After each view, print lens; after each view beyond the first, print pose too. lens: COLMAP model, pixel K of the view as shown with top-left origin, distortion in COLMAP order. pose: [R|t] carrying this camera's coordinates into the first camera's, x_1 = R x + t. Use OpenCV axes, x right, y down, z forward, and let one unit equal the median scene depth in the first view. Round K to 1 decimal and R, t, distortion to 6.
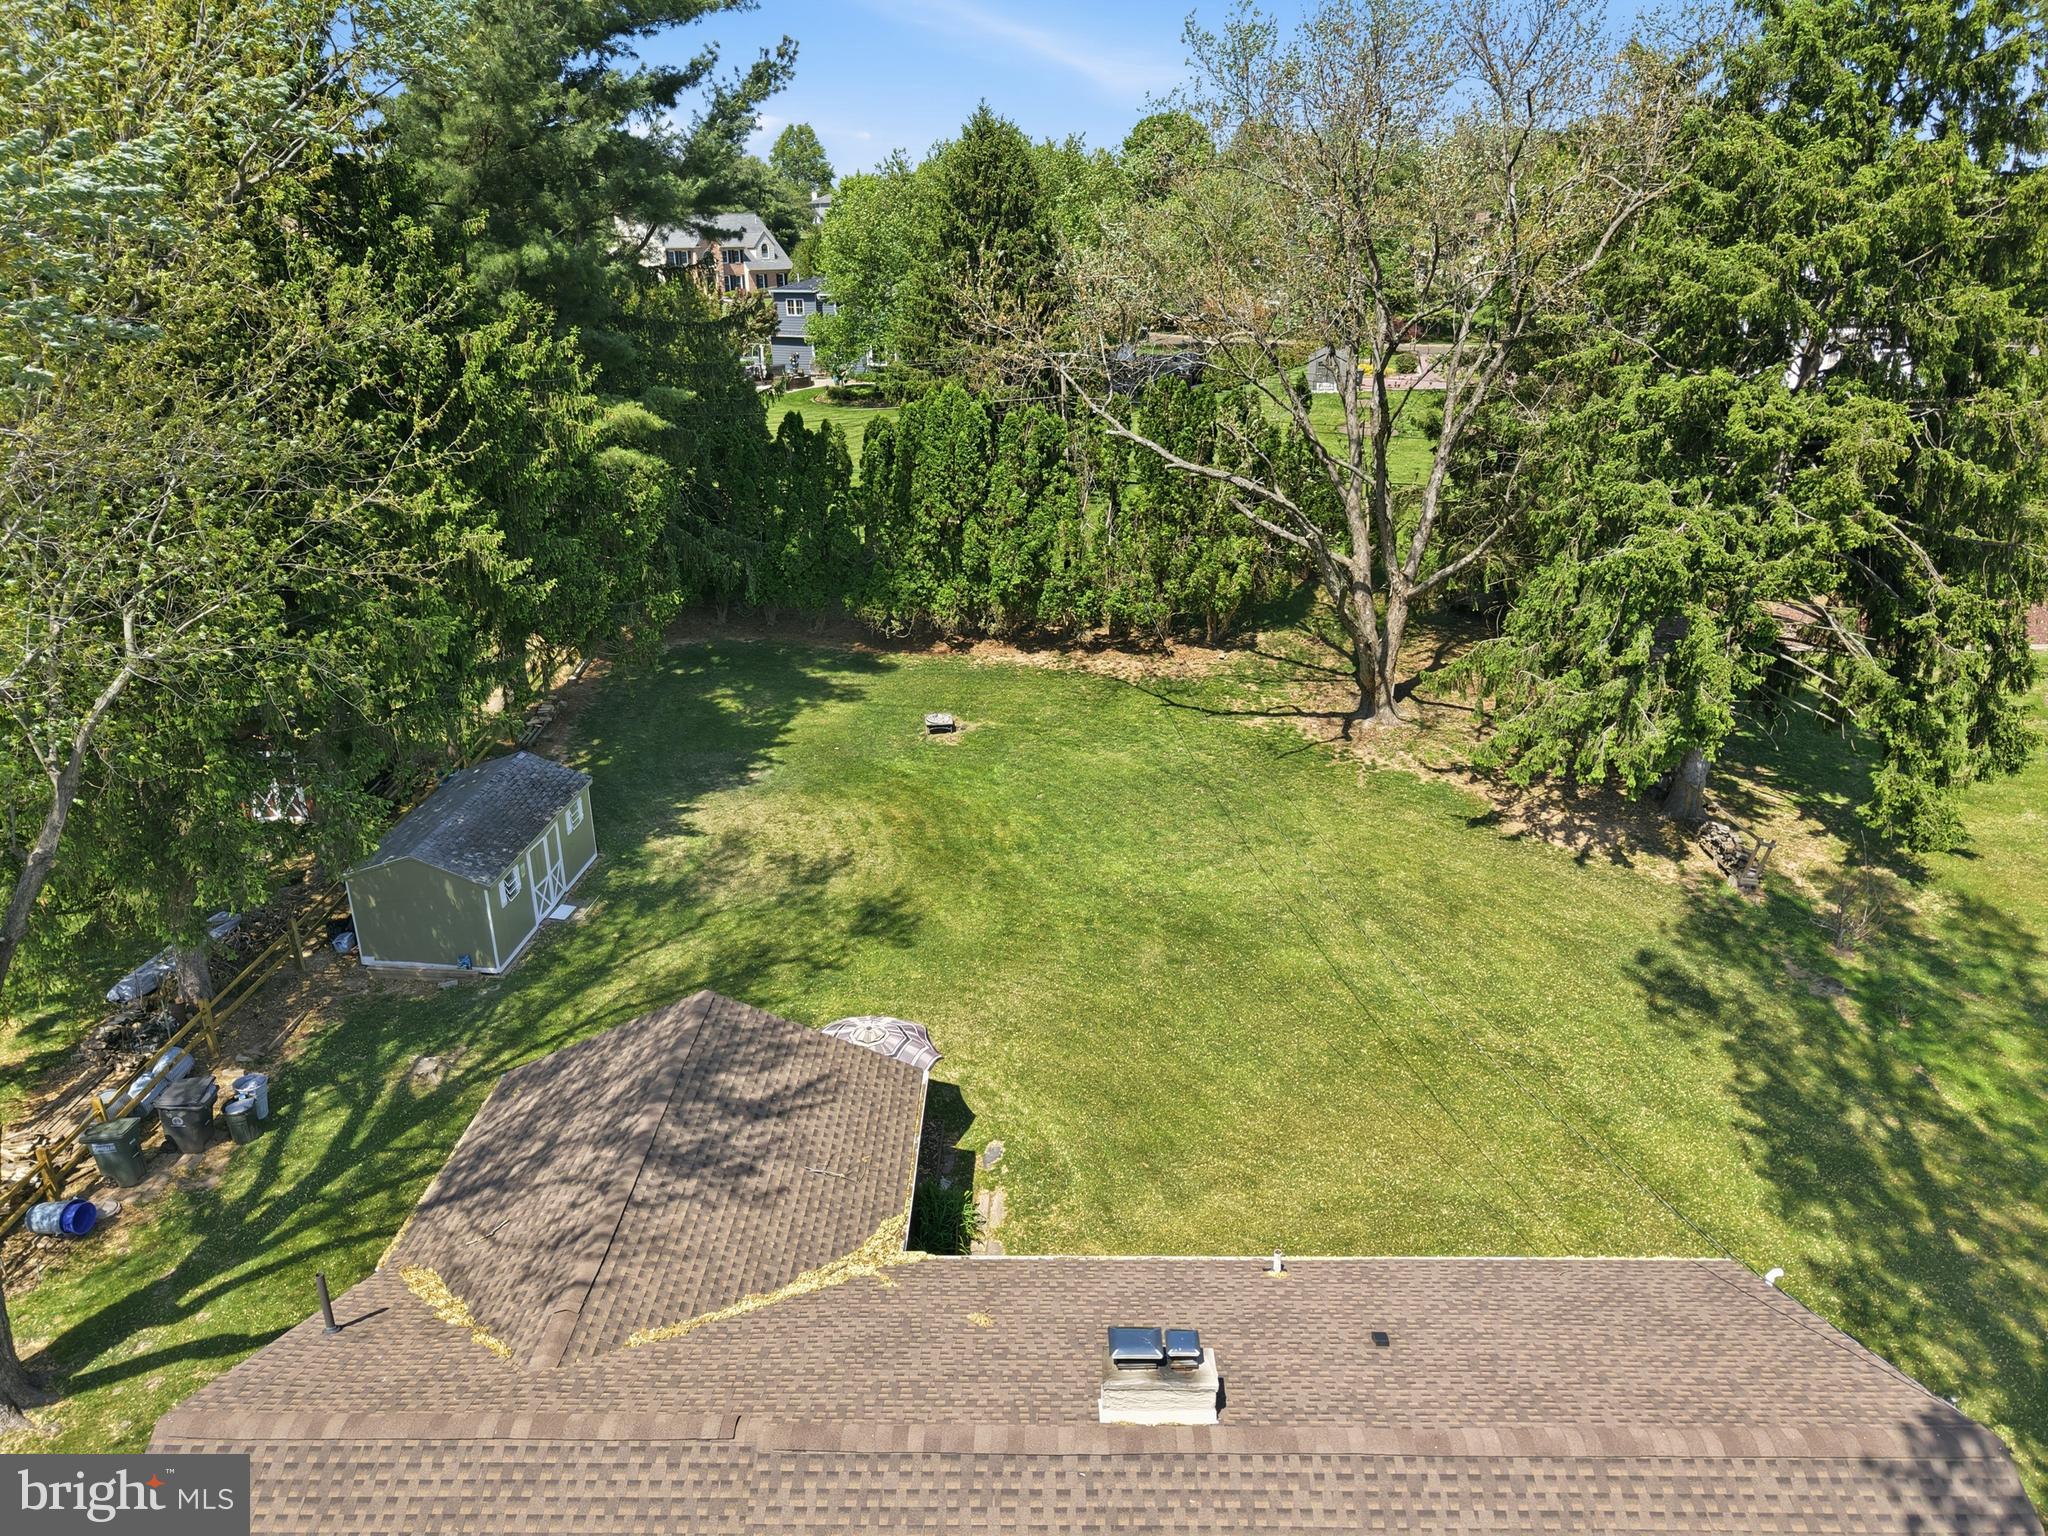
lens RADIAL K [[1380.5, 0, 1018.3], [0, 1380.5, 760.1], [0, 0, 1]] dist [0.018415, -0.013969]
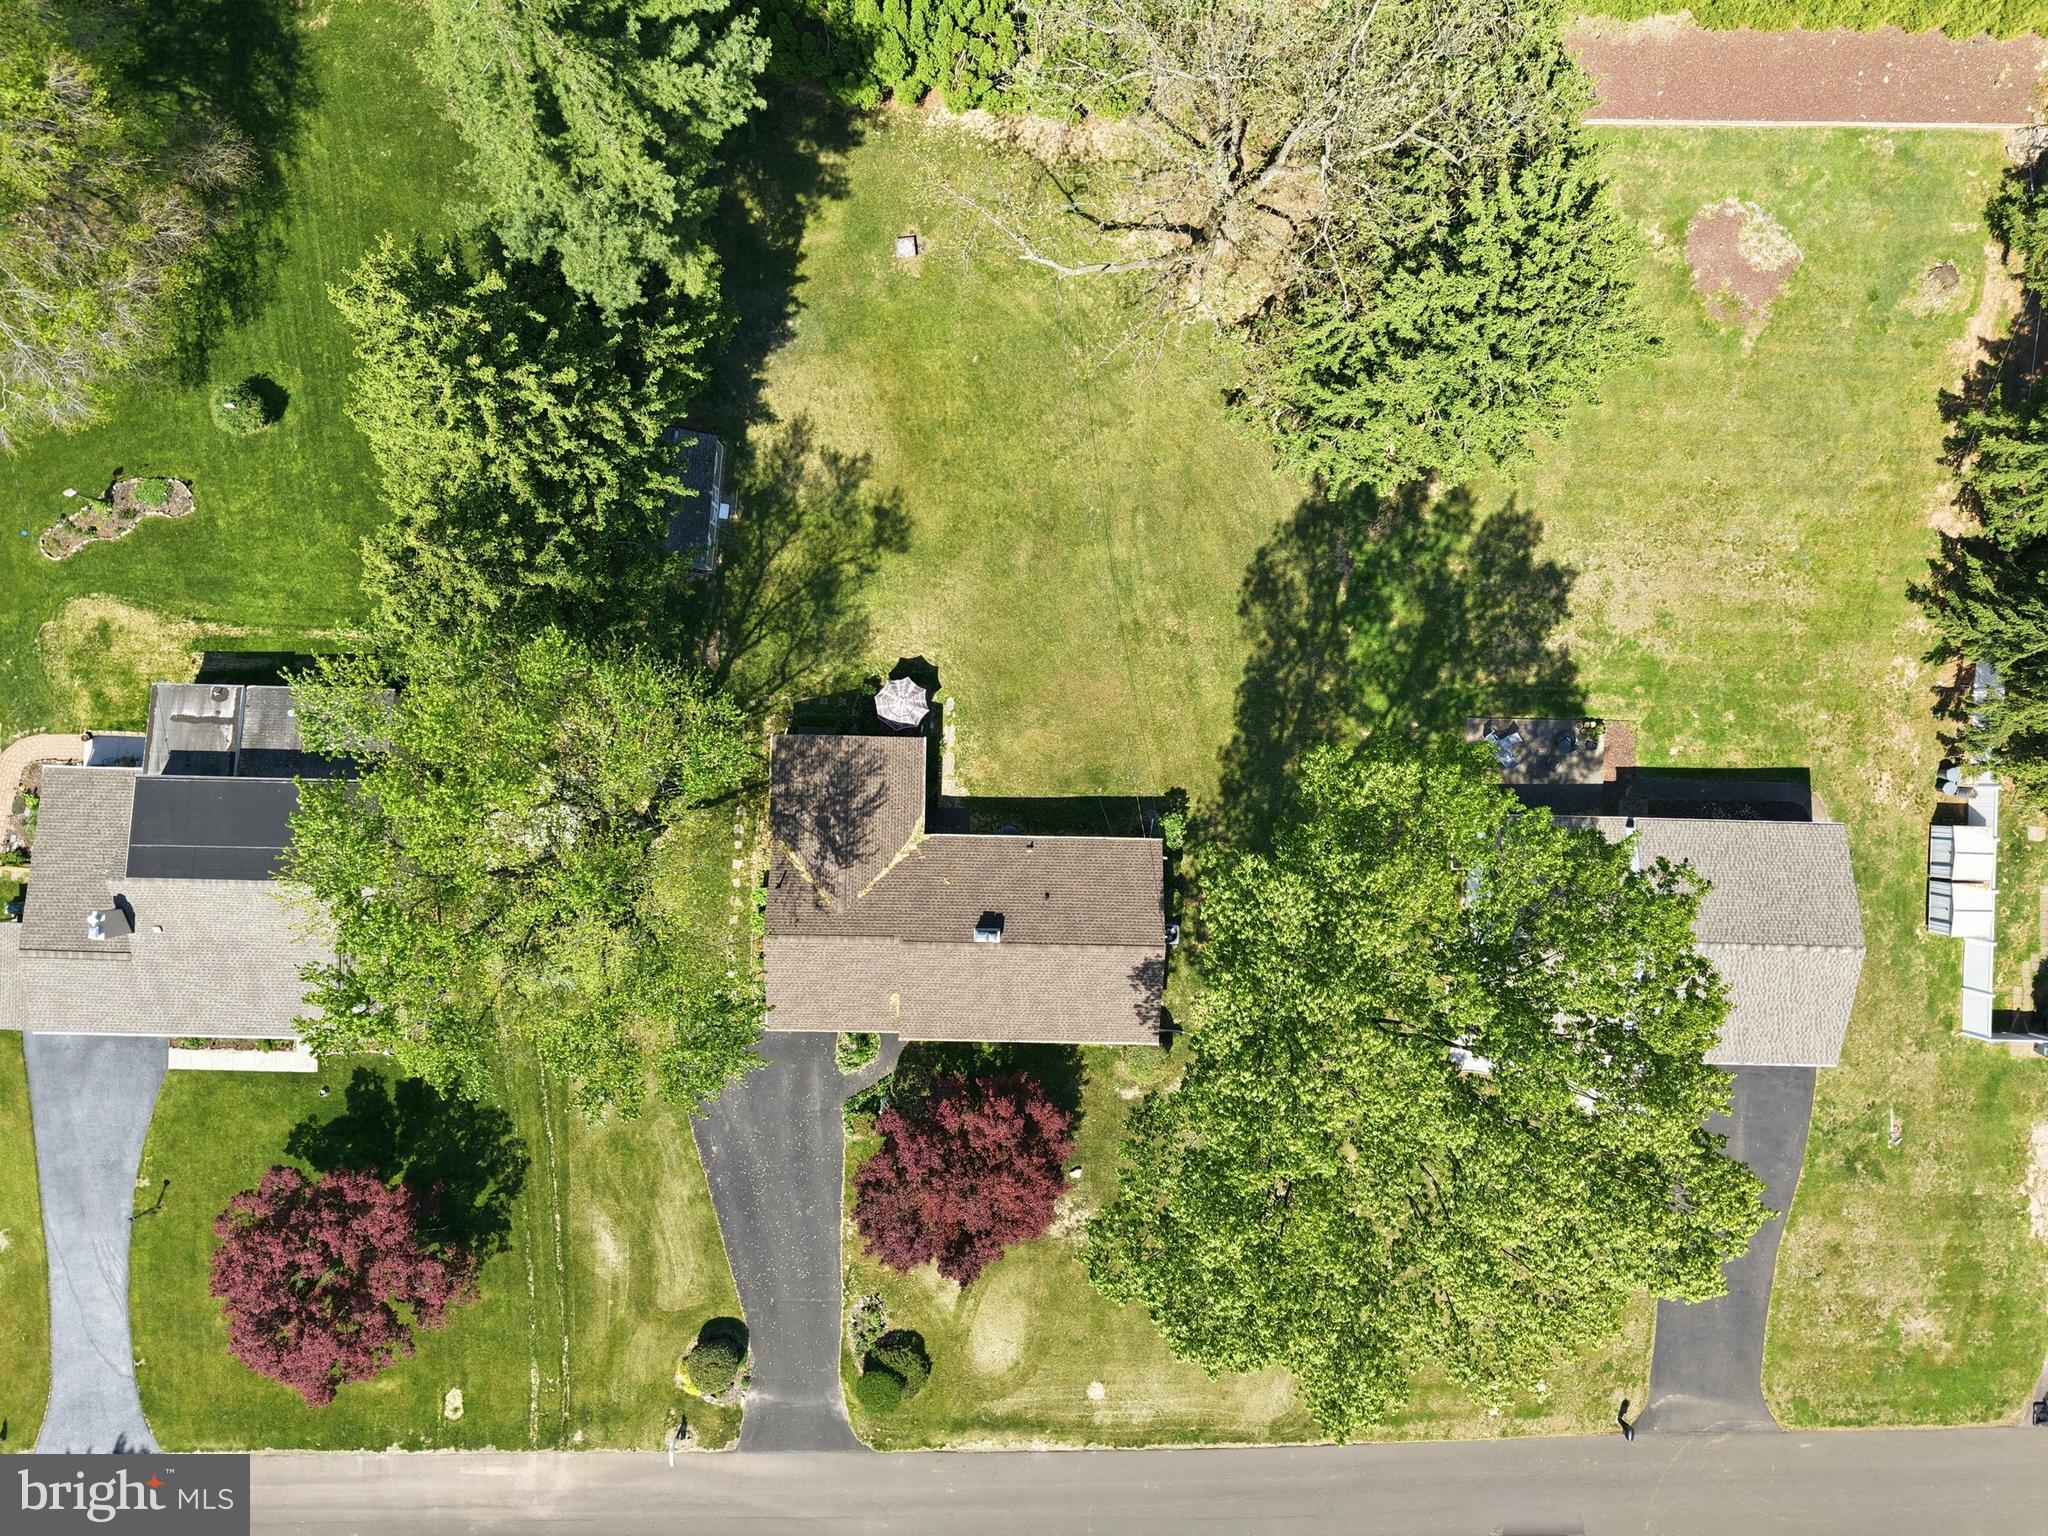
lens RADIAL K [[1380.5, 0, 1008.3], [0, 1380.5, 769.2], [0, 0, 1]] dist [0.018415, -0.013969]
pose [[0.999349, 0.009237, 0.034862, 0.002159], [-0.035926, 0.339579, 0.939891, -1.179672], [-0.003156, -0.940532, 0.339689, 0.007436]]
